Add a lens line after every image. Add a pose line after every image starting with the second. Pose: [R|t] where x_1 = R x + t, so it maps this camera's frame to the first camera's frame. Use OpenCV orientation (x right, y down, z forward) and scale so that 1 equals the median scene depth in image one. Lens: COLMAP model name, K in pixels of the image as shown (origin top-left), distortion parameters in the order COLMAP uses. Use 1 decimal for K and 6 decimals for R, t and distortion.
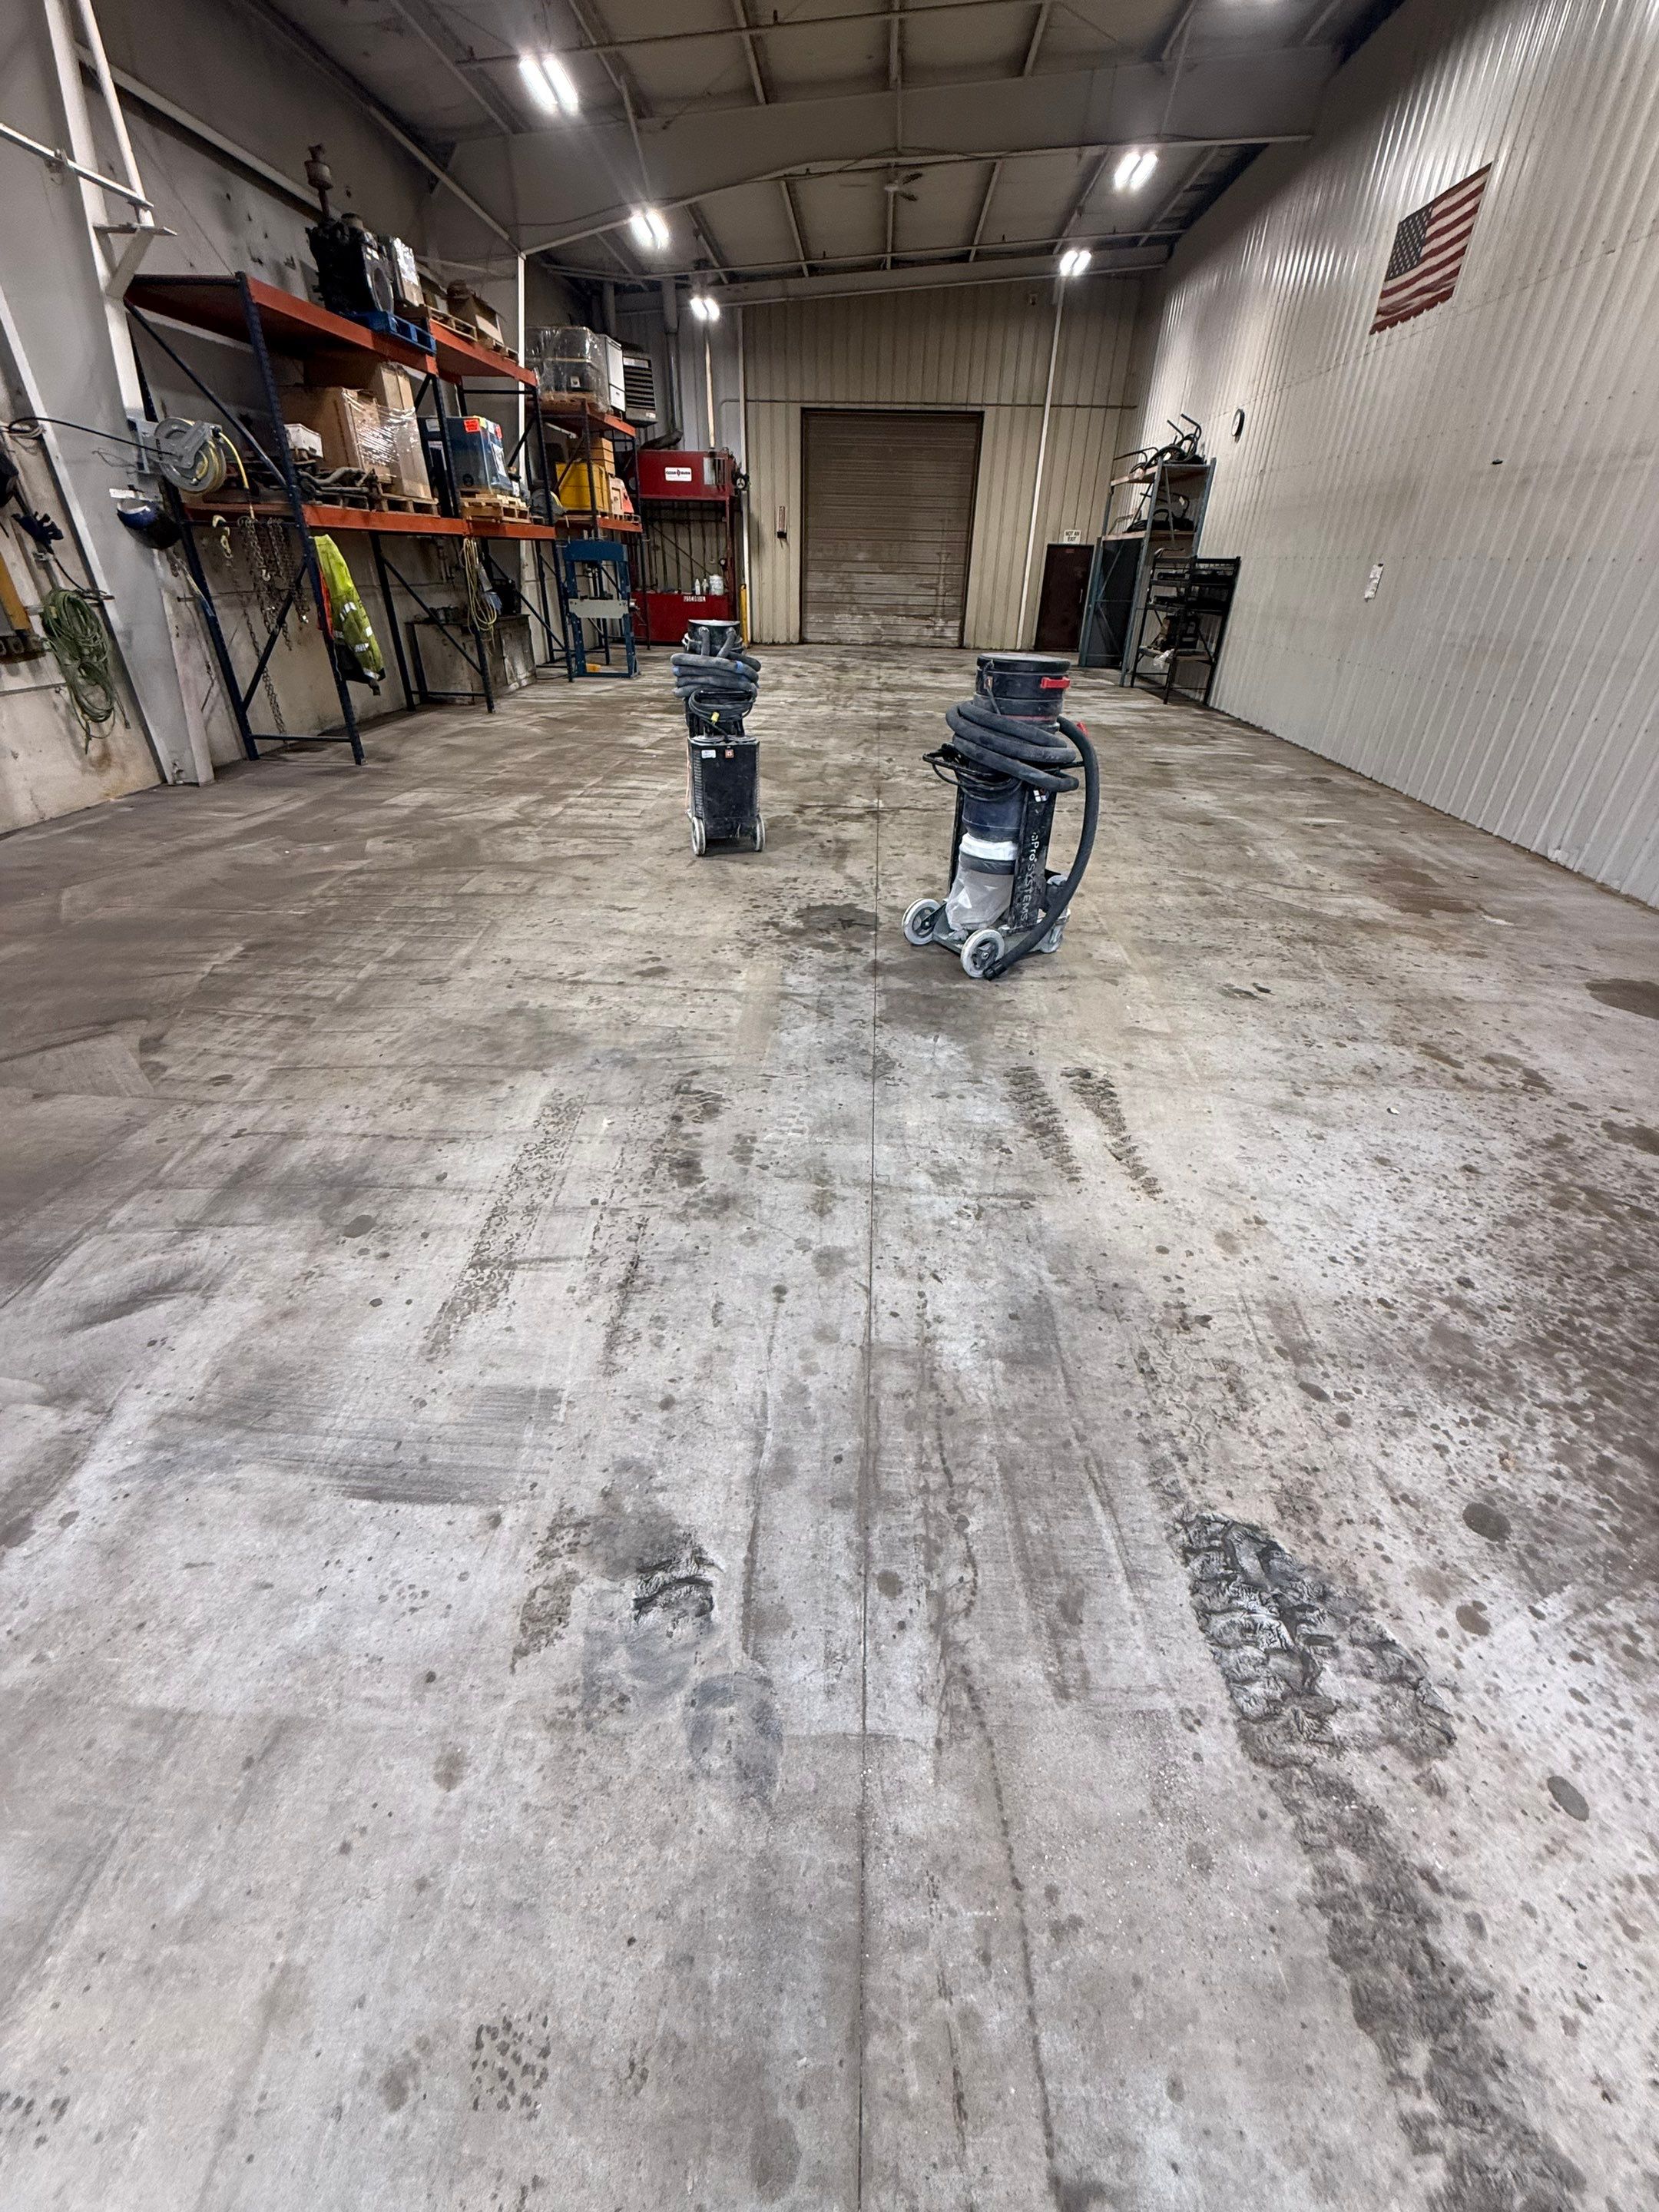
lens RADIAL K [[880.6, 0, 836.3], [0, 880.6, 1099.6], [0, 0, 1]] dist [-0.001216, -0.000104]
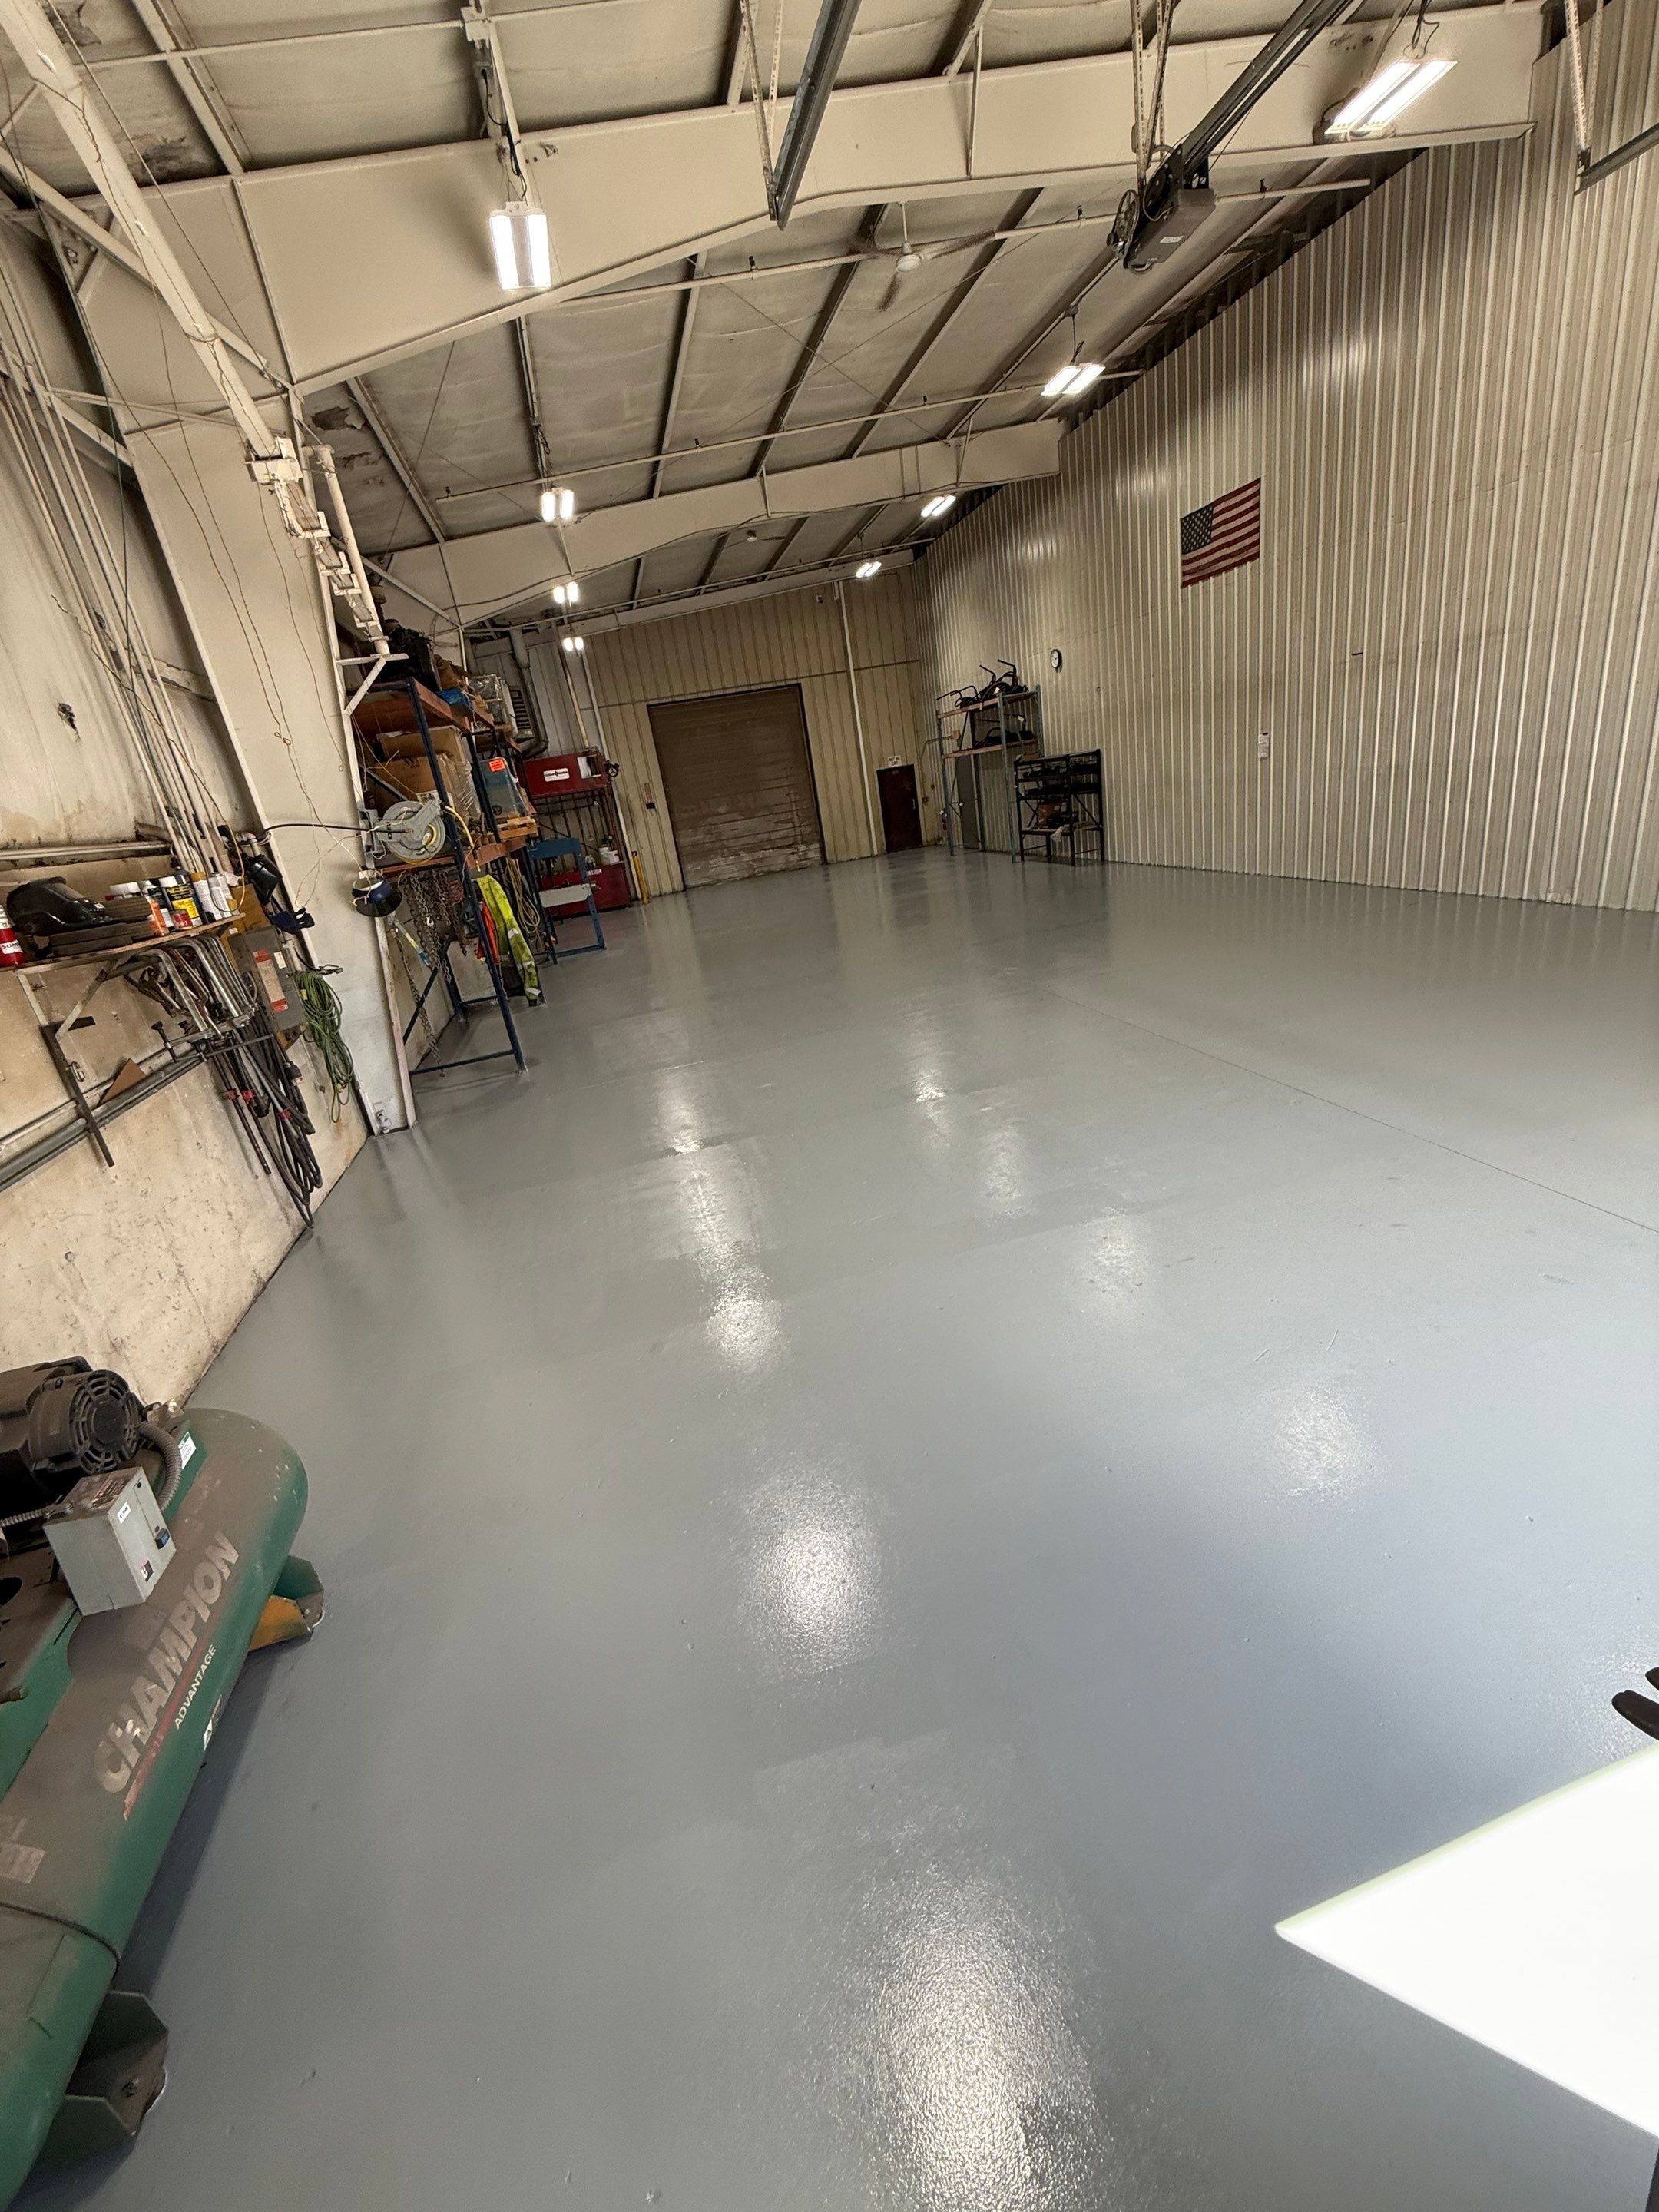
lens RADIAL K [[880.6, 0, 831.5], [0, 880.6, 1098.4], [0, 0, 1]] dist [-0.001216, -0.000104]
pose [[0.940364, -0.259819, 0.219567, -0.445475], [0.301440, 0.935579, -0.183920, -0.059805], [-0.157636, 0.239138, 0.958104, -0.021765]]
